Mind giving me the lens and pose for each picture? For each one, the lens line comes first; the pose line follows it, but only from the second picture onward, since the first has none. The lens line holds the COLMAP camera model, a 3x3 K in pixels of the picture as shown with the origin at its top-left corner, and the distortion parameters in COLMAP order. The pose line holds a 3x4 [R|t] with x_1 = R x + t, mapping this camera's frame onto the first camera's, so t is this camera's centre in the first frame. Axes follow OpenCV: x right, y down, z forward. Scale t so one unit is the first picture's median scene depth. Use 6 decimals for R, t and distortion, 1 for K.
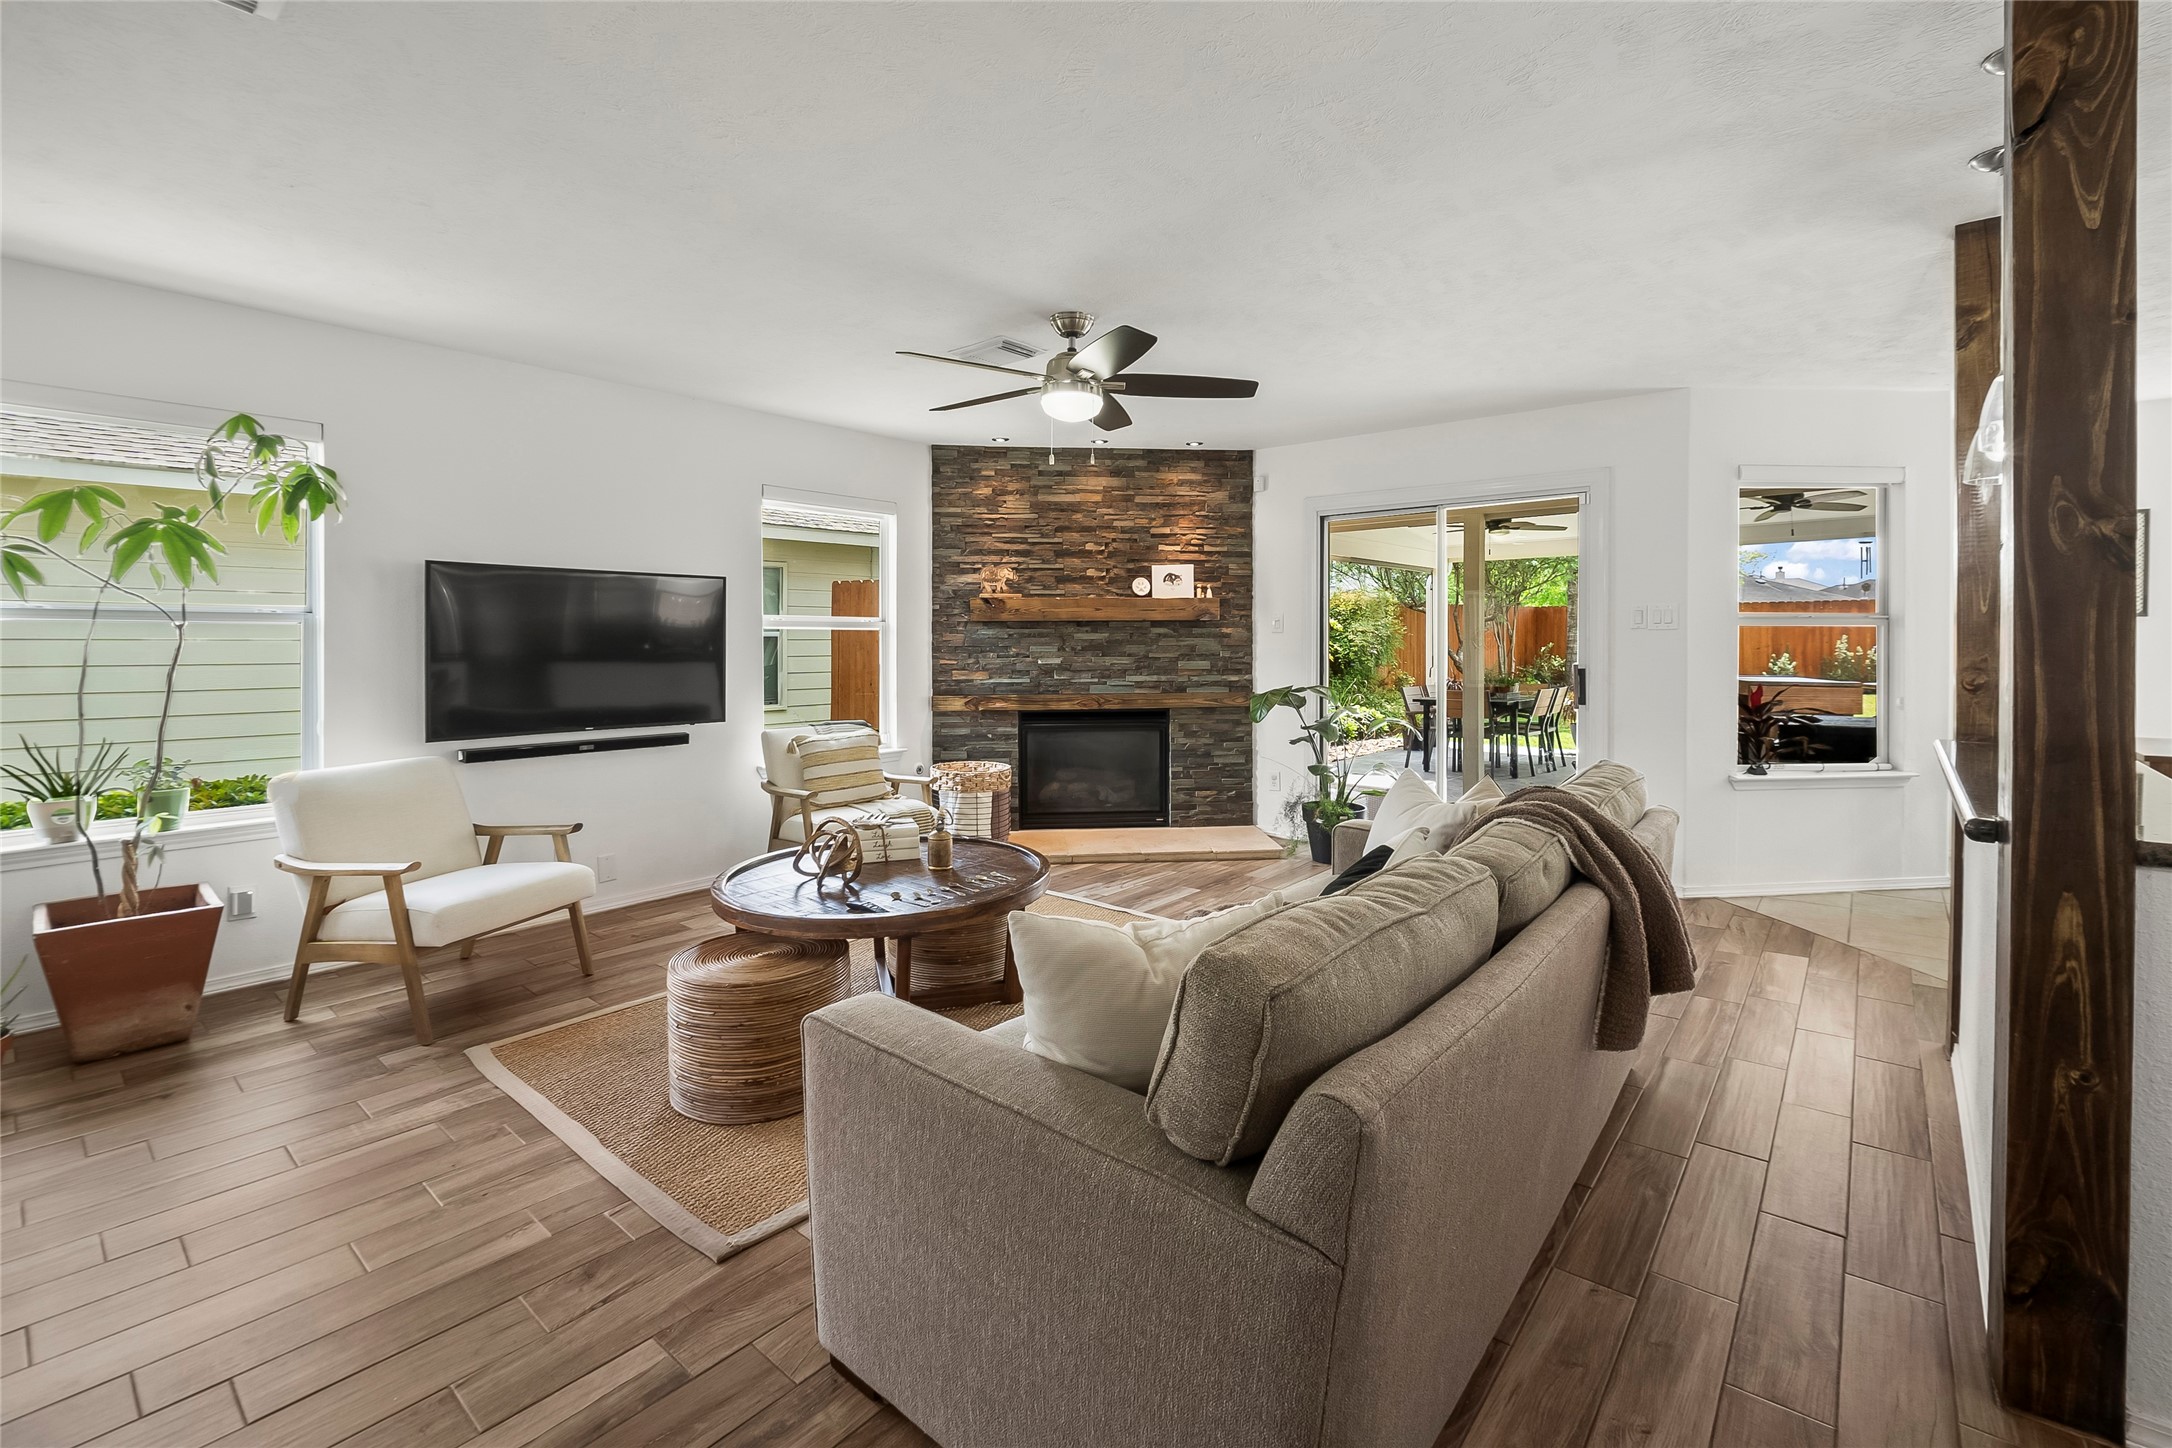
lens RADIAL K [[931.8, 0, 1092.1], [0, 931.8, 648.1], [0, 0, 1]] dist [-0.011558, -0.000192]
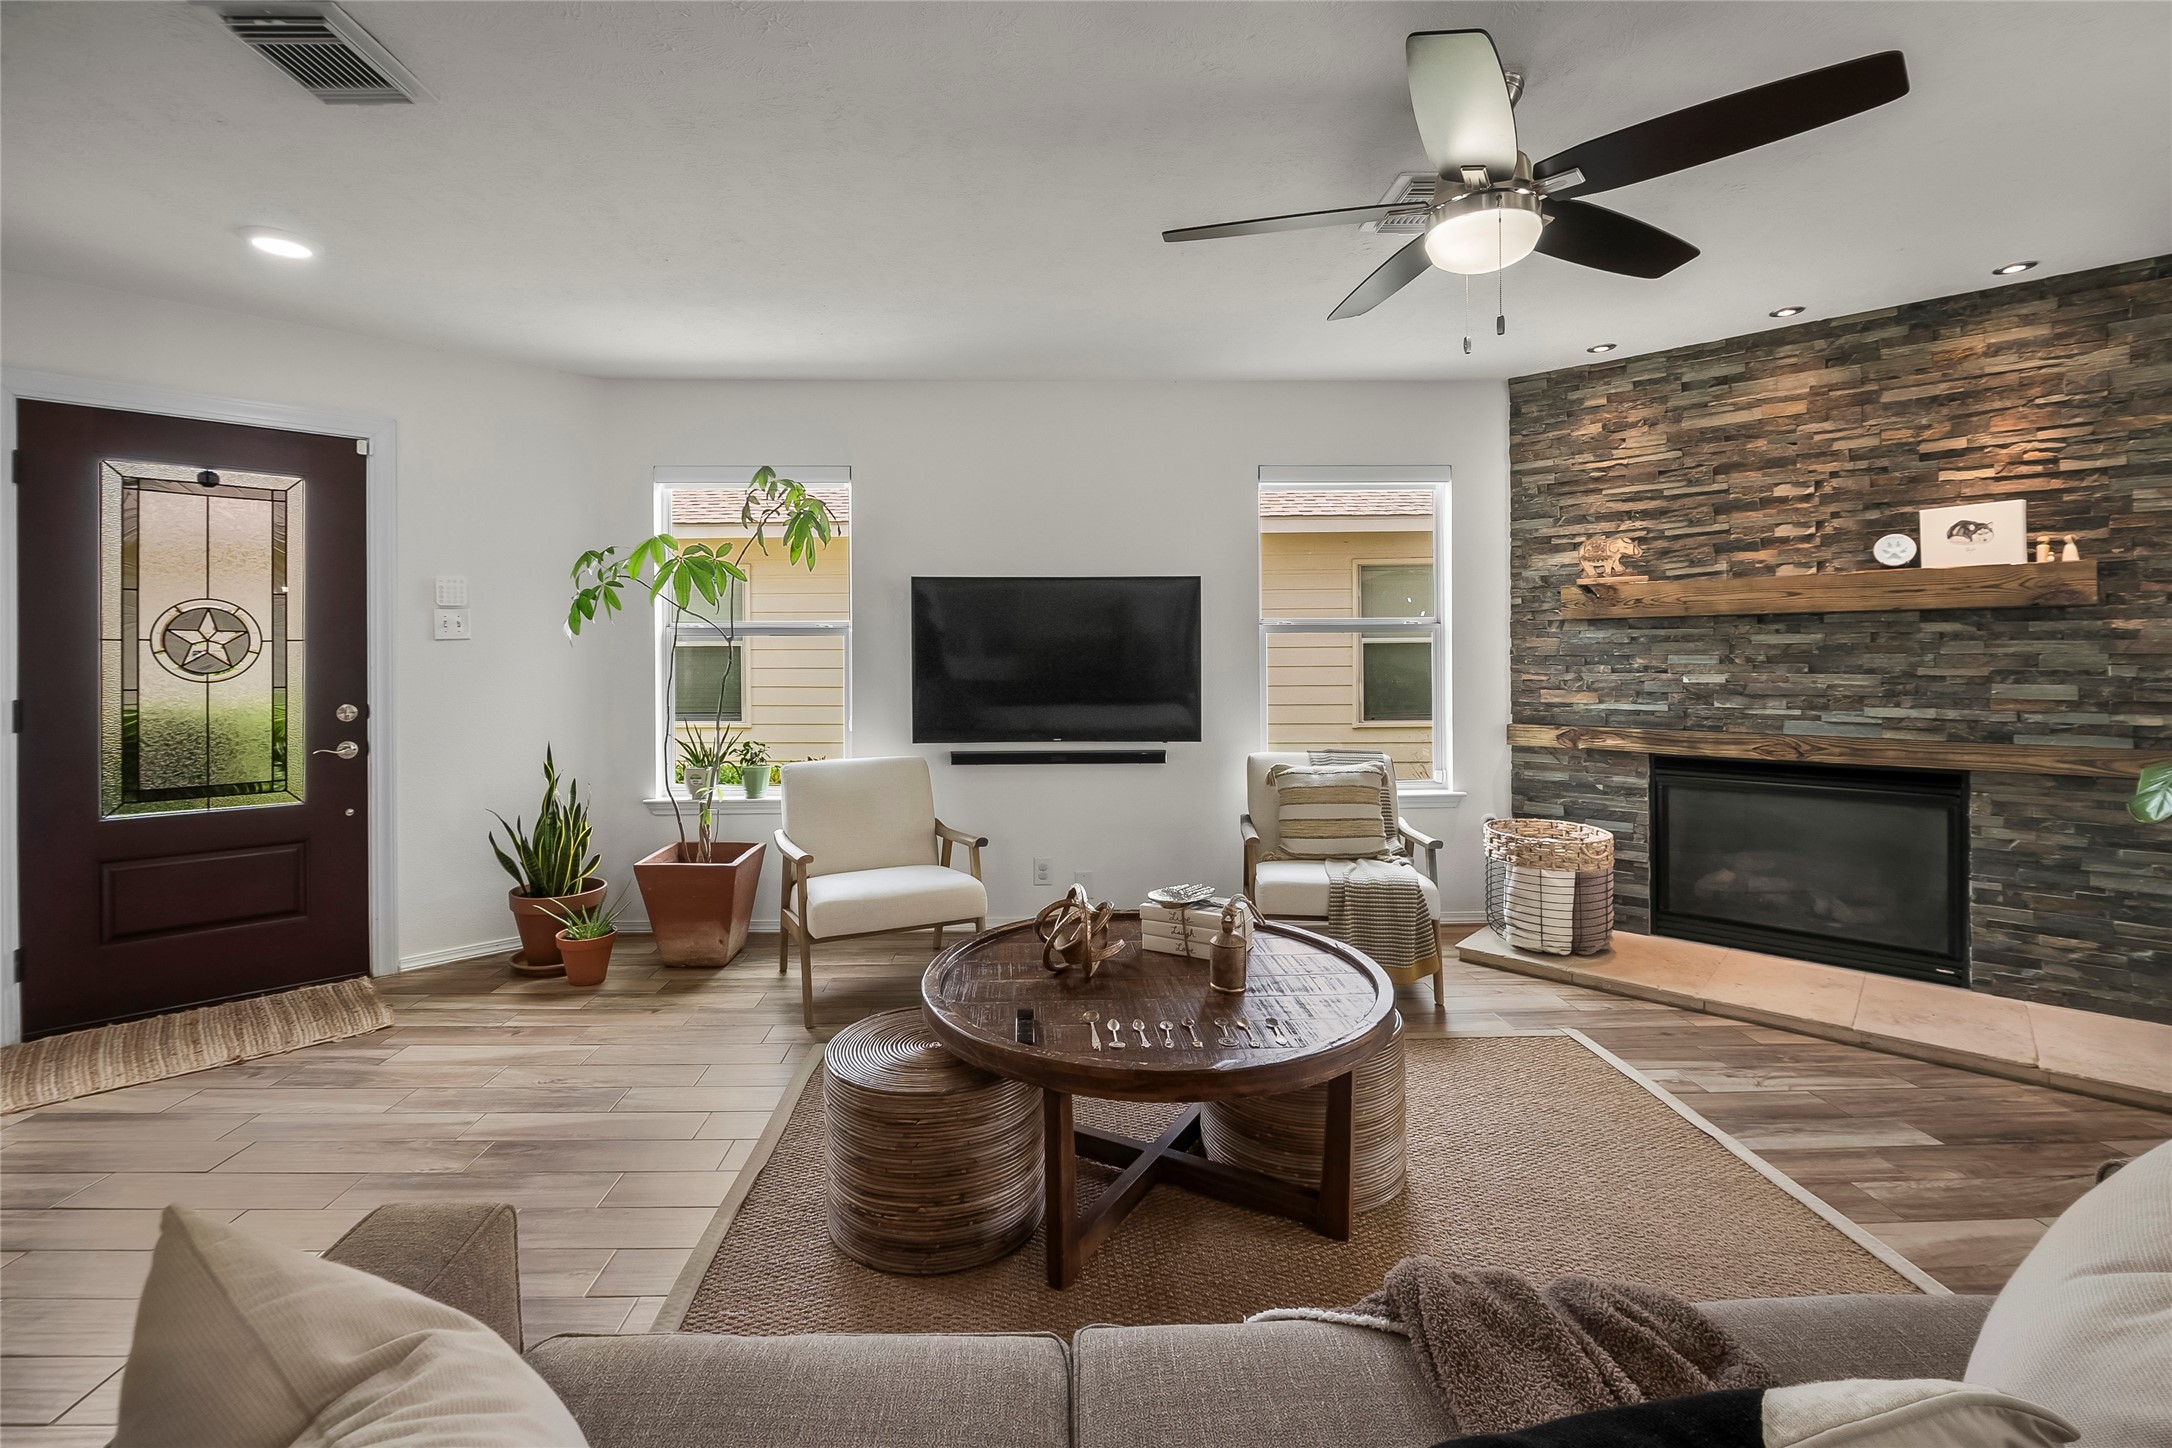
lens RADIAL K [[931.8, 0, 1088.6], [0, 931.8, 647.9], [0, 0, 1]] dist [-0.011558, -0.000192]
pose [[0.657060, -0.004925, -0.753823, 0.155258], [-0.002020, 0.999964, -0.008293, -0.001071], [0.753836, 0.006972, 0.657026, 0.269752]]
